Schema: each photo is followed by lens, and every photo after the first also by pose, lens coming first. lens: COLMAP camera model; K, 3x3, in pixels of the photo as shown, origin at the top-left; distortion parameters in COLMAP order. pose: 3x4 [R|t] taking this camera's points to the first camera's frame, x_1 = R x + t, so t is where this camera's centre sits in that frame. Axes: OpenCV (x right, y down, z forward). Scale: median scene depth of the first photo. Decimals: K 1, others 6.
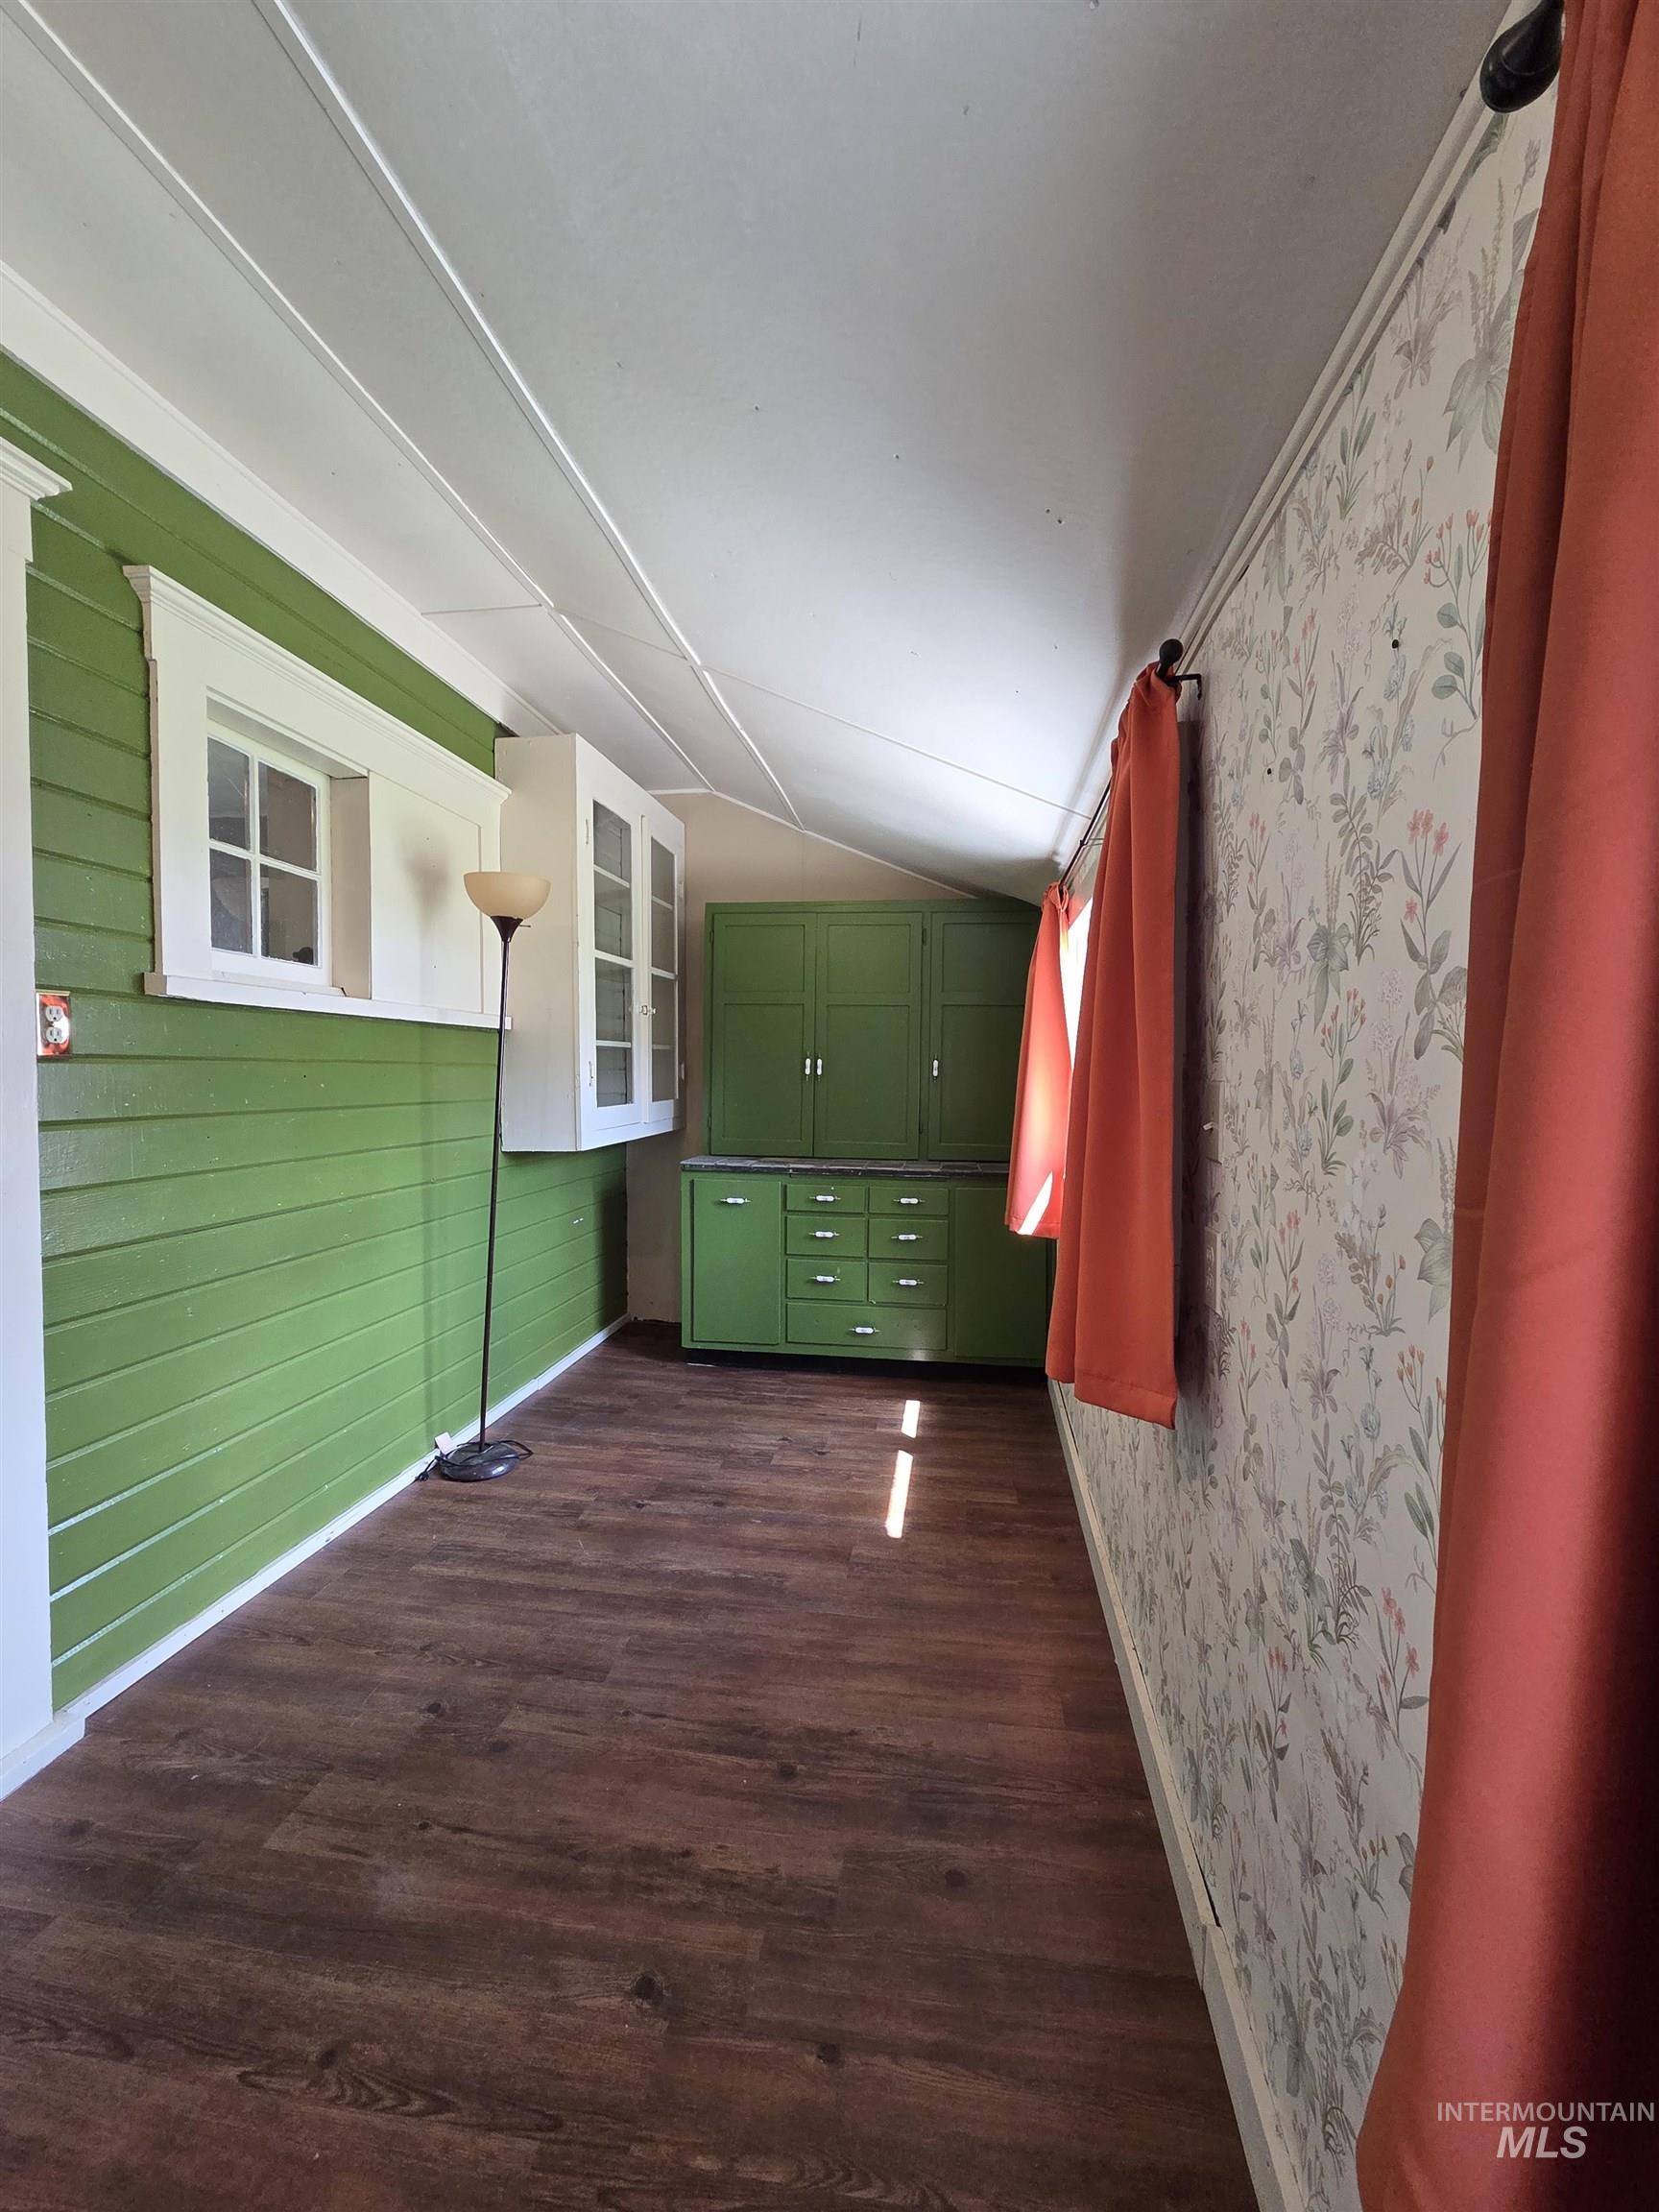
lens RADIAL K [[902.7, 0, 829.8], [0, 902.7, 1112.4], [0, 0, 1]] dist [0.004715, -0.002302]
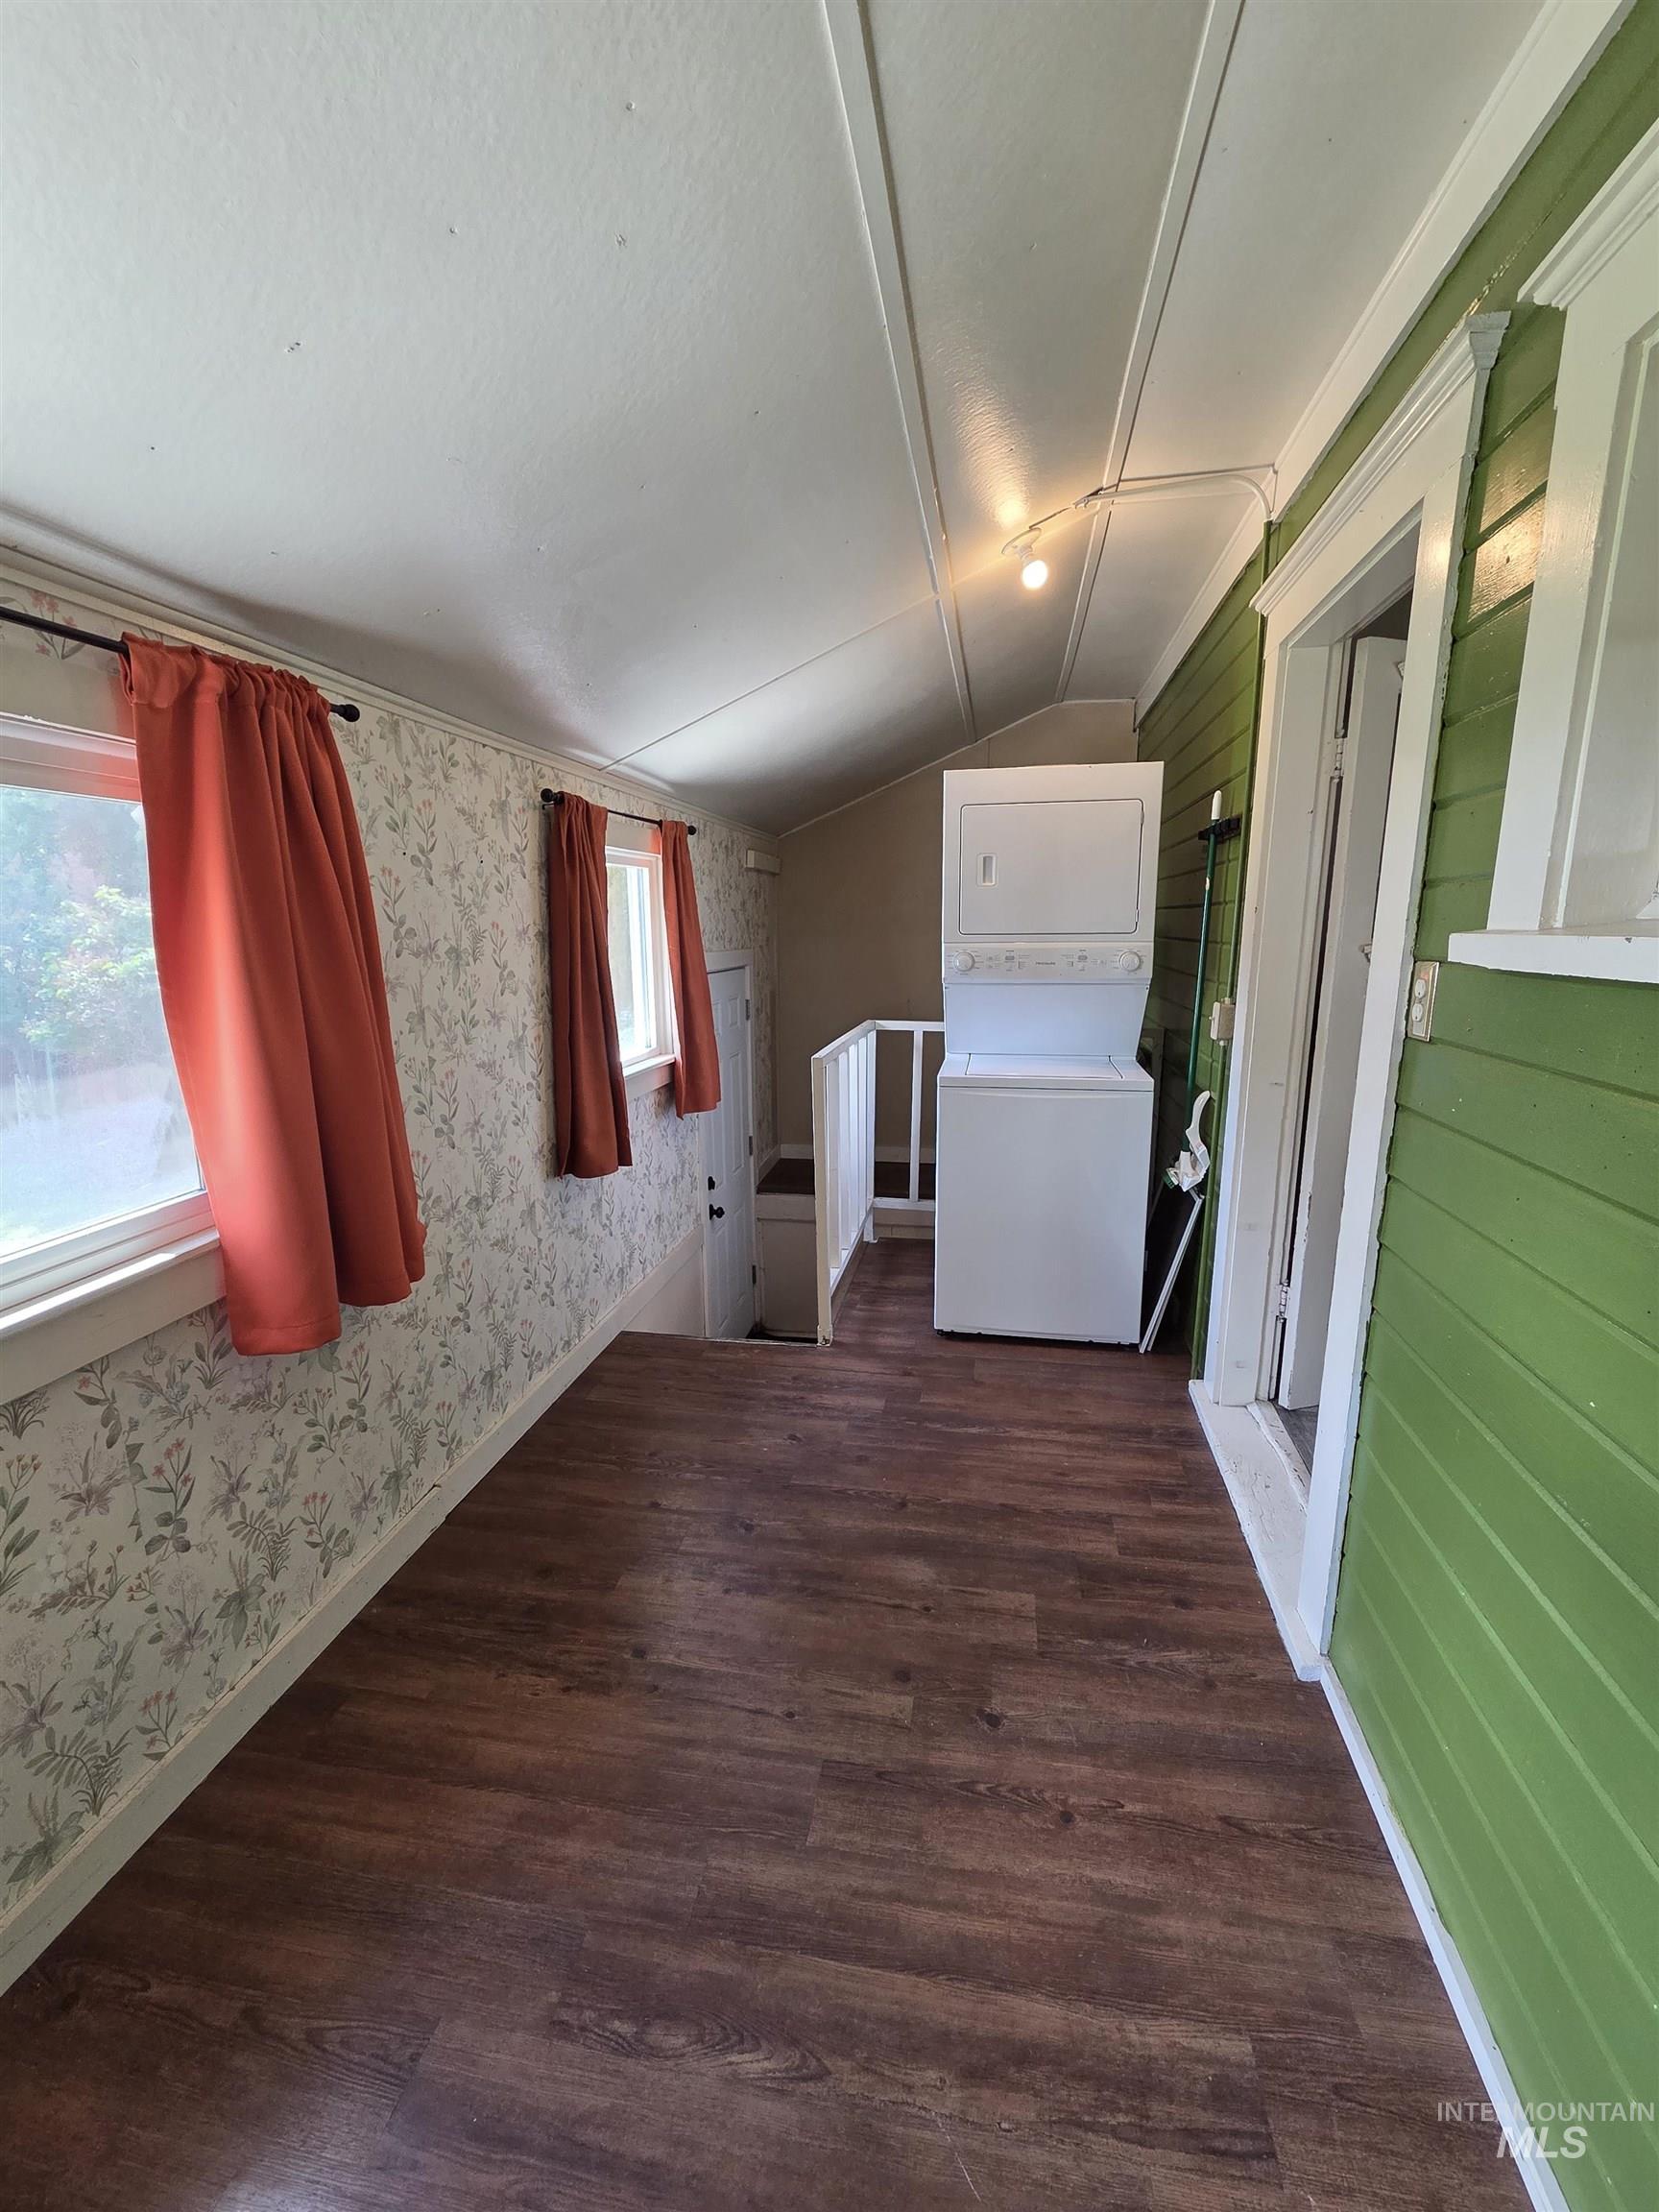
lens RADIAL K [[902.7, 0, 829.8], [0, 902.7, 1118.1], [0, 0, 1]] dist [0.004715, -0.002302]
pose [[-0.999218, -0.009645, 0.038351, -0.303344], [0.000460, 0.966901, 0.255150, -0.198431], [-0.039543, 0.254968, -0.966141, 1.799651]]
